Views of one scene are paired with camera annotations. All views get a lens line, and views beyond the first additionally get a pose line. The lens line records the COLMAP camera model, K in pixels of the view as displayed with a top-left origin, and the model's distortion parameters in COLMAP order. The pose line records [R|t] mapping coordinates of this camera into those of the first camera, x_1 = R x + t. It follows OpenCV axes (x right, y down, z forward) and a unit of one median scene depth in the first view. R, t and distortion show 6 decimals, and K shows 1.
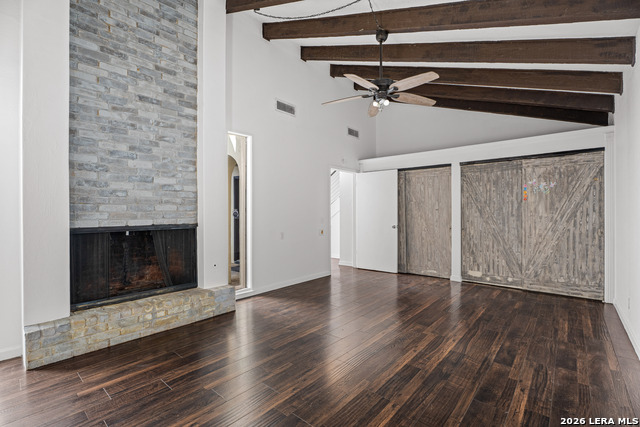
lens RADIAL K [[292.2, 0, 320.0], [0, 292.2, 213.5], [0, 0, 1]] dist [-0.018565, 0.000055]
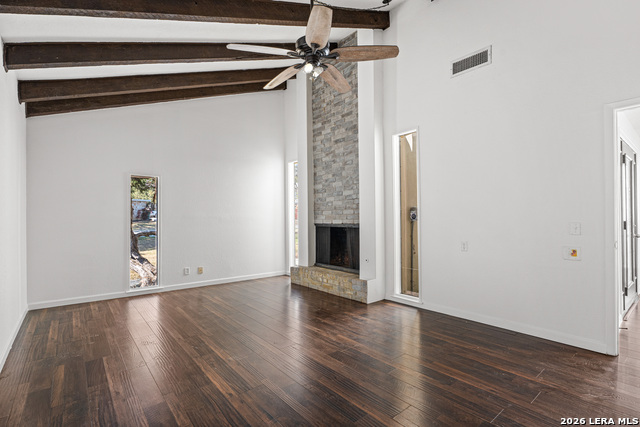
lens RADIAL K [[311.3, 0, 319.7], [0, 311.3, 217.5], [0, 0, 1]] dist [-0.017971, -0.000313]
pose [[-0.180073, 0.005837, -0.983636, 1.077933], [0.006287, 0.999969, 0.004782, -0.000219], [0.983633, -0.005323, -0.180104, 1.251595]]
